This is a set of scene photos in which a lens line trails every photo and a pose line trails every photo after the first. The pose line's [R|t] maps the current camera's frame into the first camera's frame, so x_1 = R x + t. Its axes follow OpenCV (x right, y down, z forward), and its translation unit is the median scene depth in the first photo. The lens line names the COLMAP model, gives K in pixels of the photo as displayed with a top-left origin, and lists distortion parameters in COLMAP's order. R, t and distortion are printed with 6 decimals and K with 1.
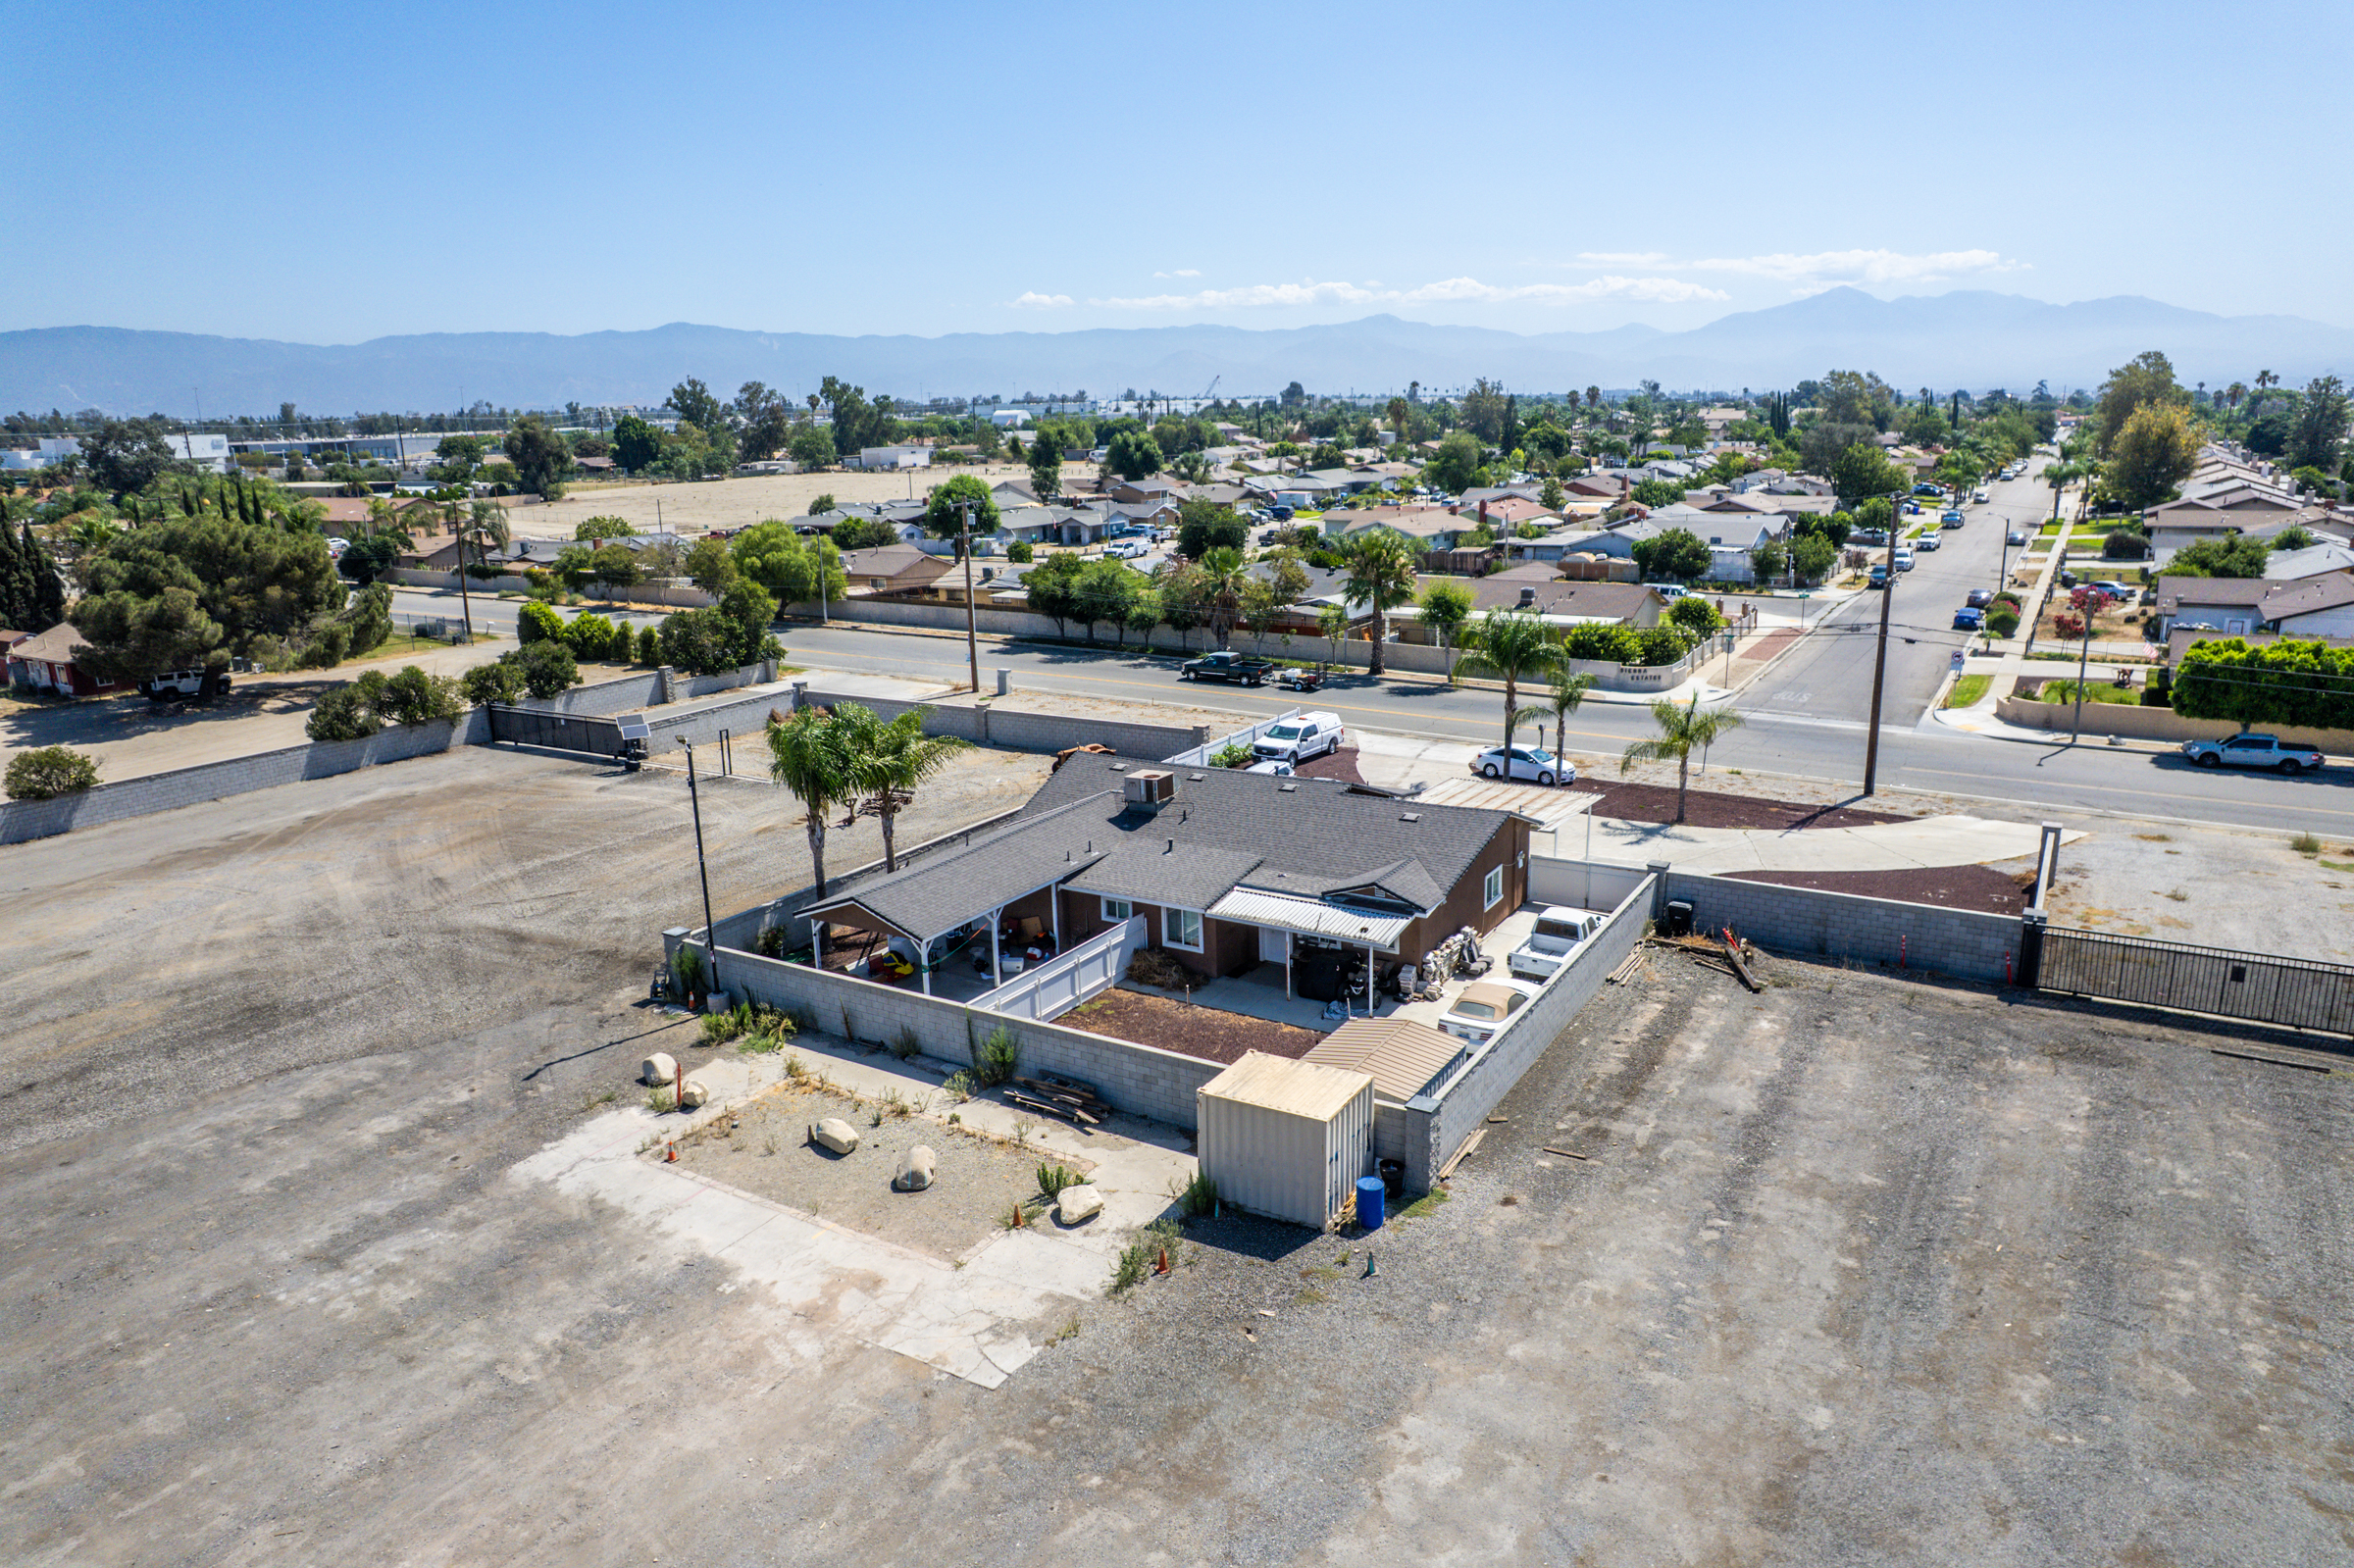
lens RADIAL K [[1509.0, 0, 1184.8], [0, 1509.0, 792.0], [0, 0, 1]] dist [-0.082890, 0.076206]
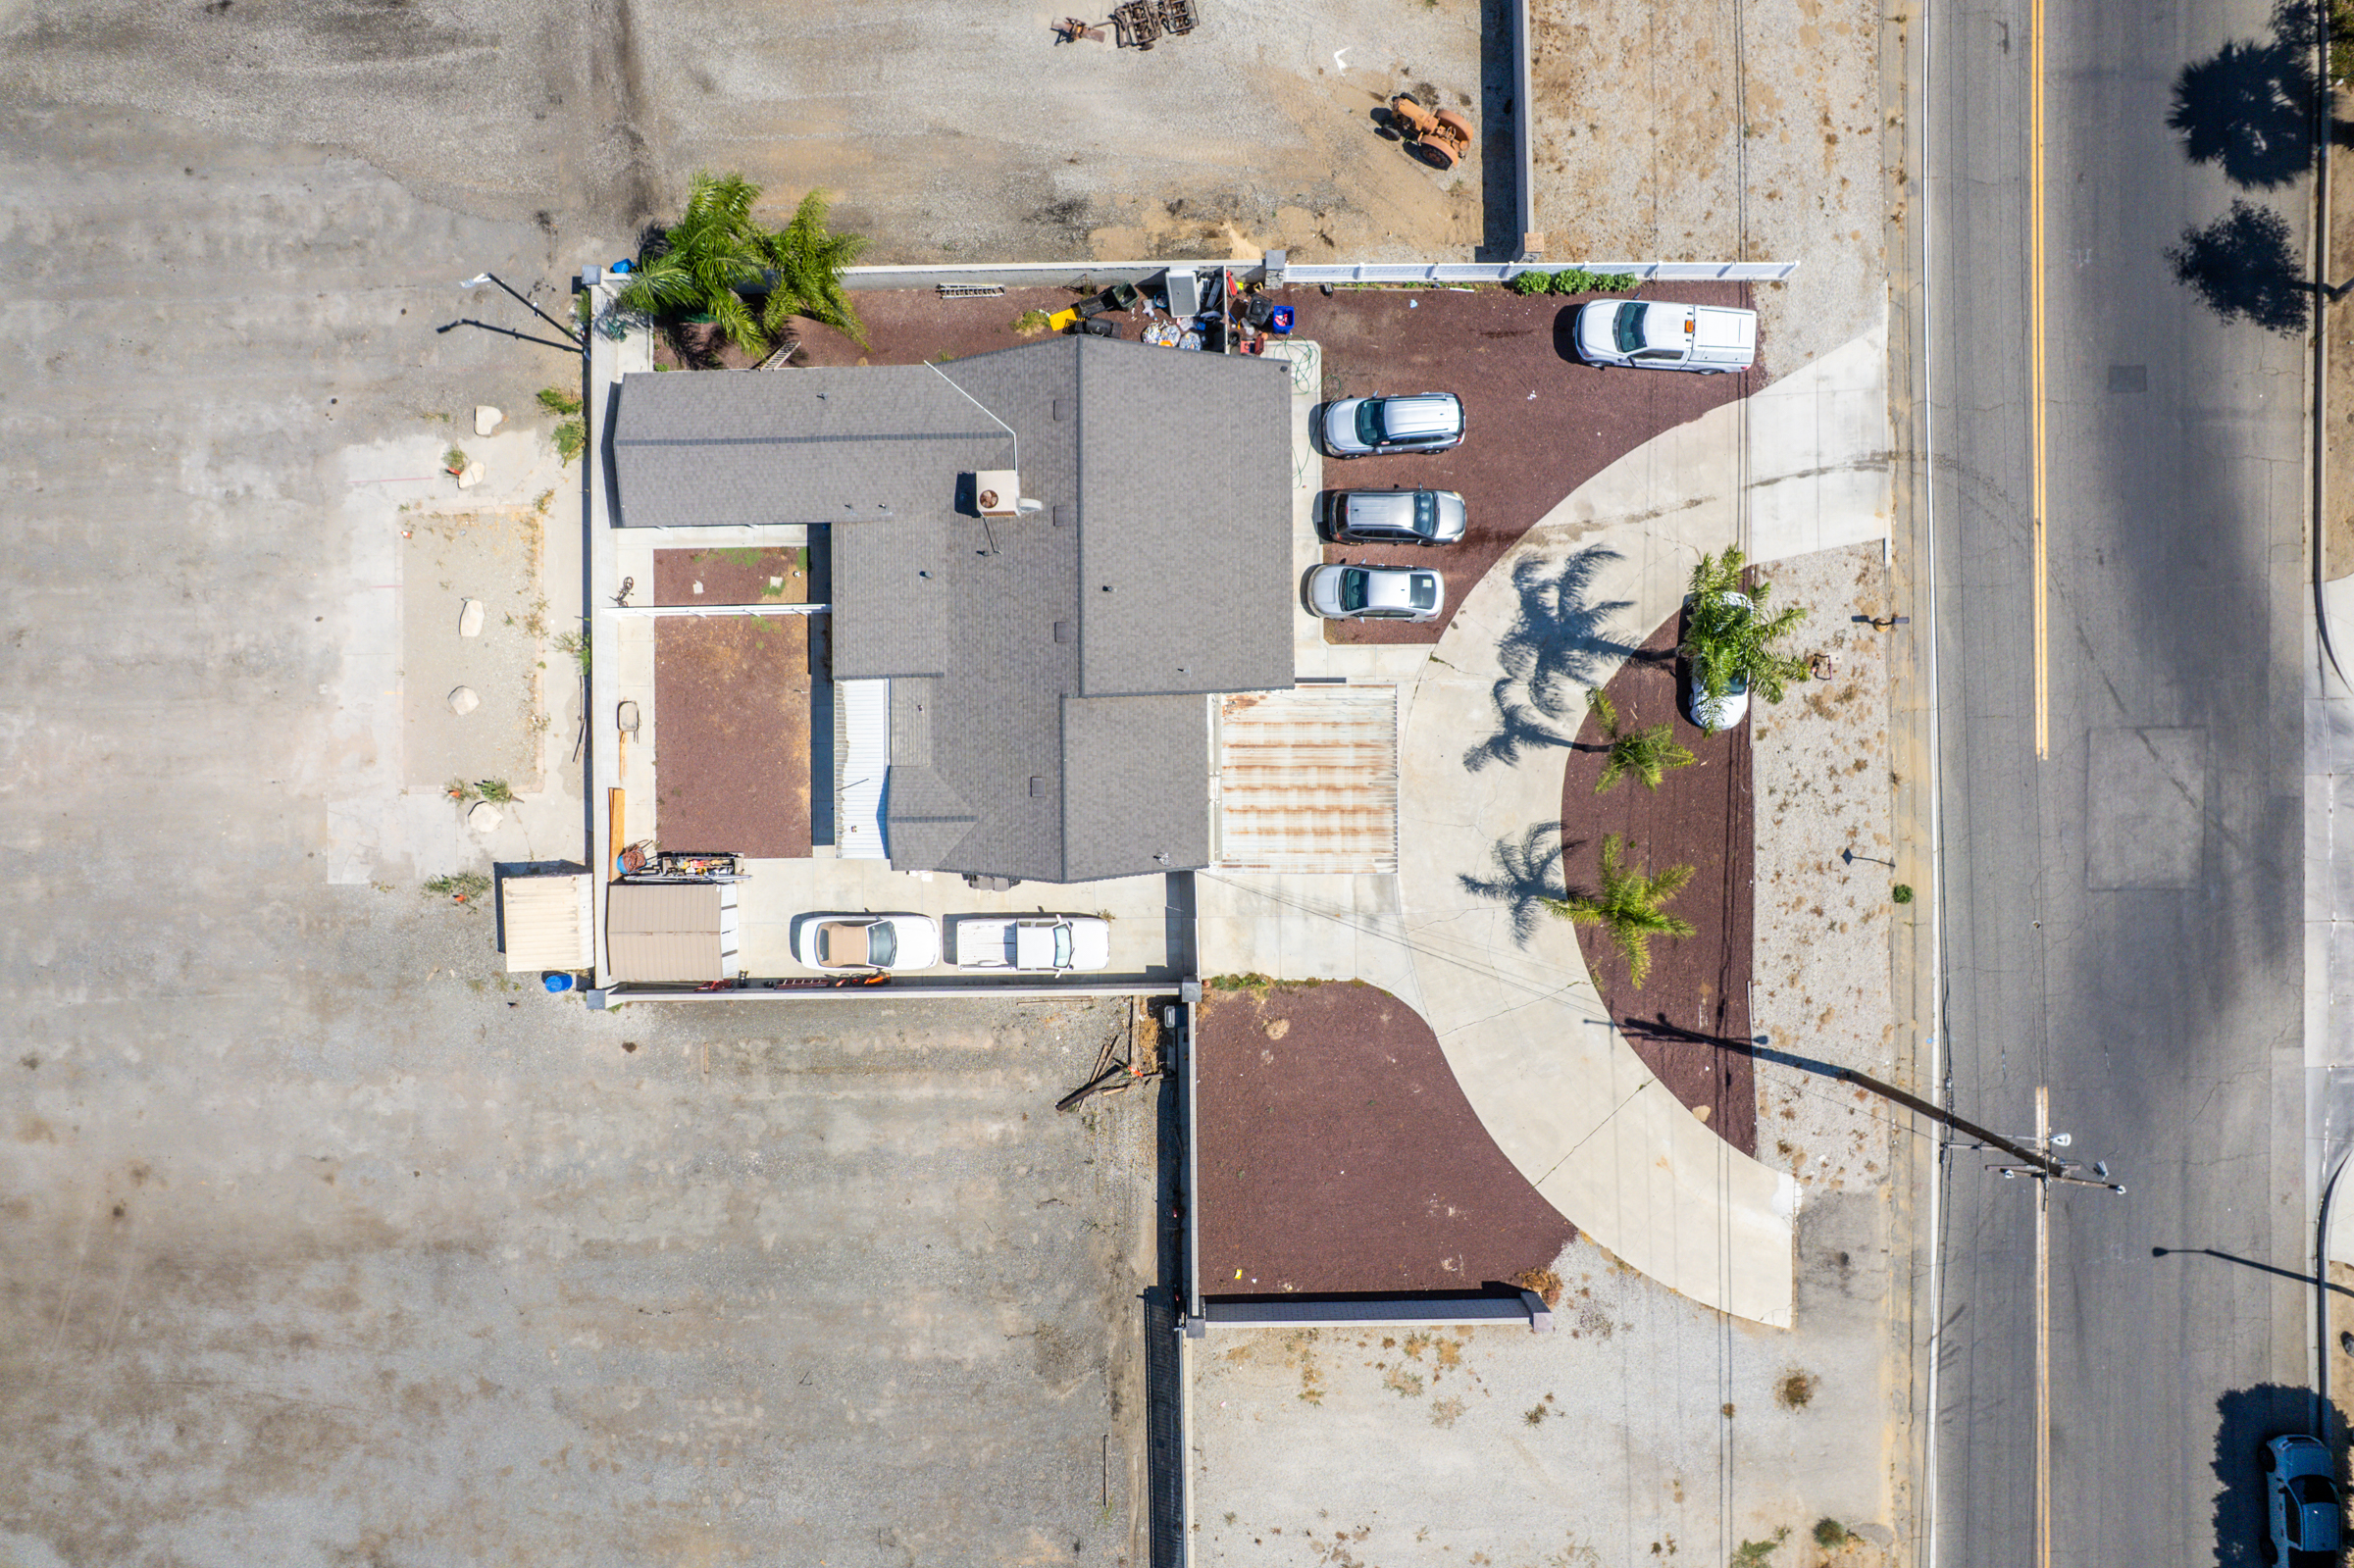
lens RADIAL K [[1509.0, 0, 1184.8], [0, 1509.0, 792.0], [0, 0, 1]] dist [-0.082890, 0.076206]
pose [[0.535535, 0.844334, 0.017395, 0.237203], [-0.214605, 0.116138, 0.969771, -1.217308], [0.816791, -0.523079, 0.243394, 1.064923]]
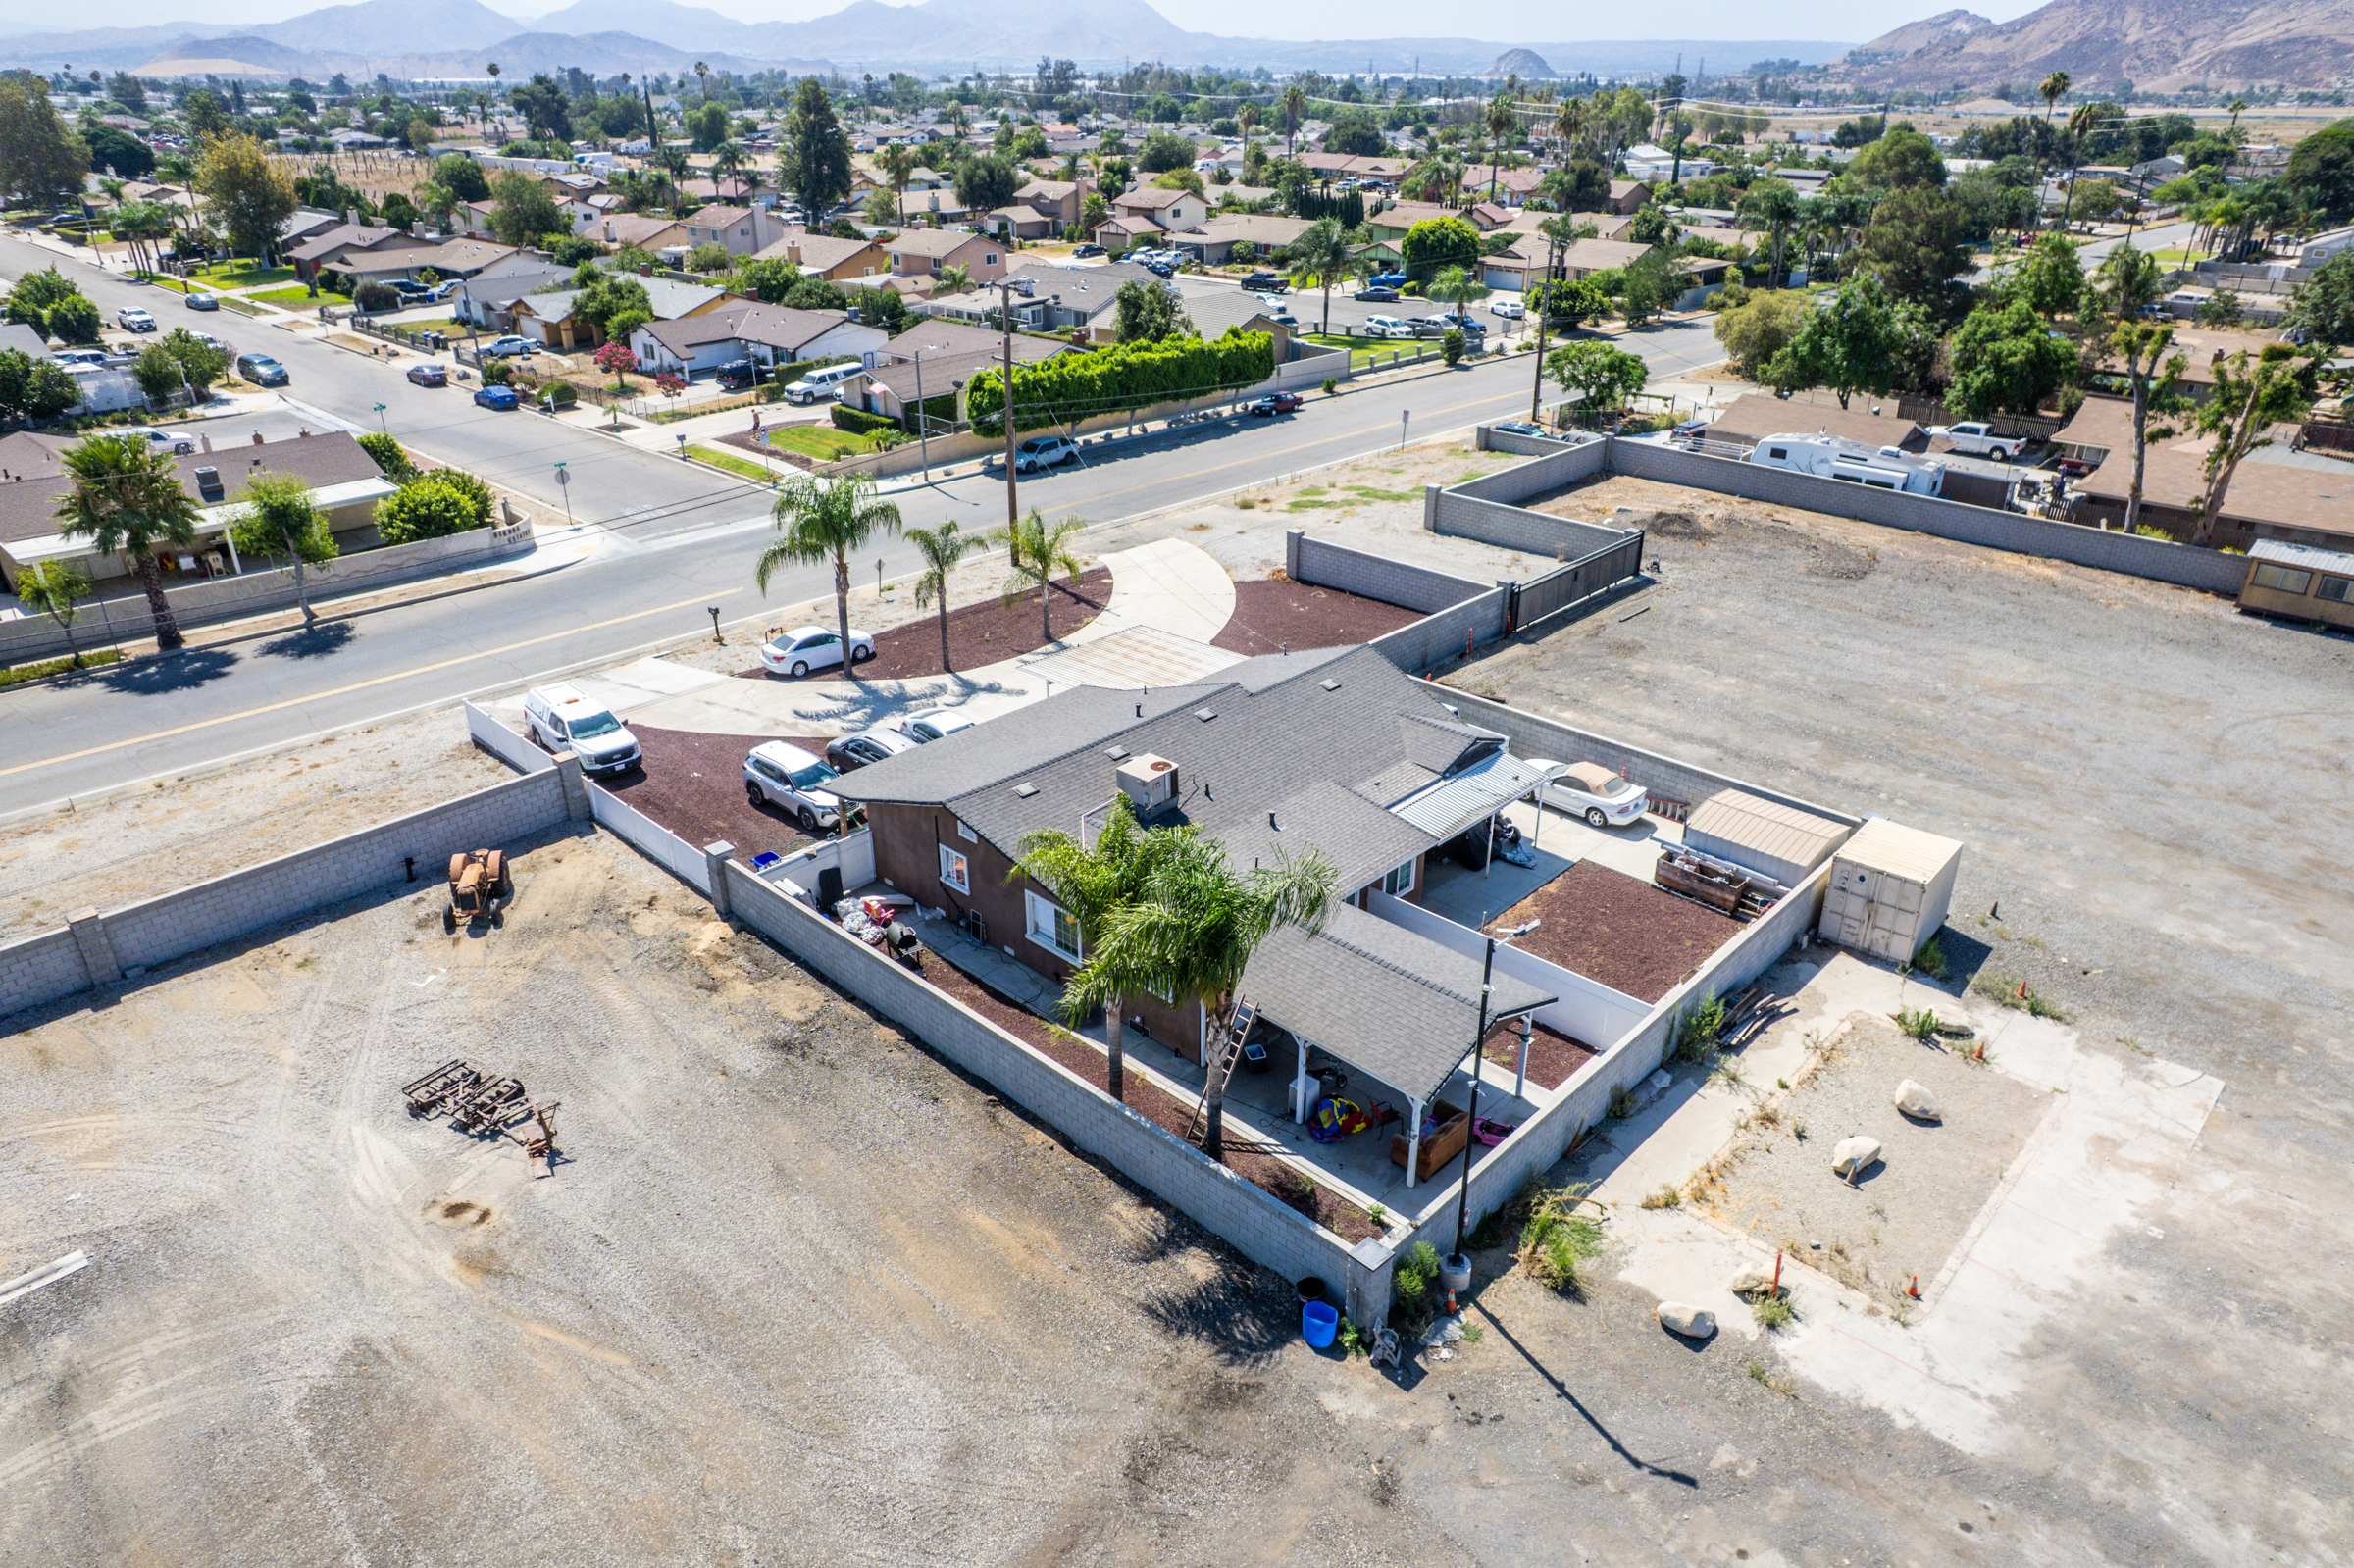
lens RADIAL K [[1509.0, 0, 1184.8], [0, 1509.0, 792.0], [0, 0, 1]] dist [-0.082890, 0.076206]
pose [[0.208162, -0.410631, 0.887722, -0.983637], [0.240813, 0.901182, 0.360389, -0.379058], [-0.947986, 0.138756, 0.286477, 1.040067]]
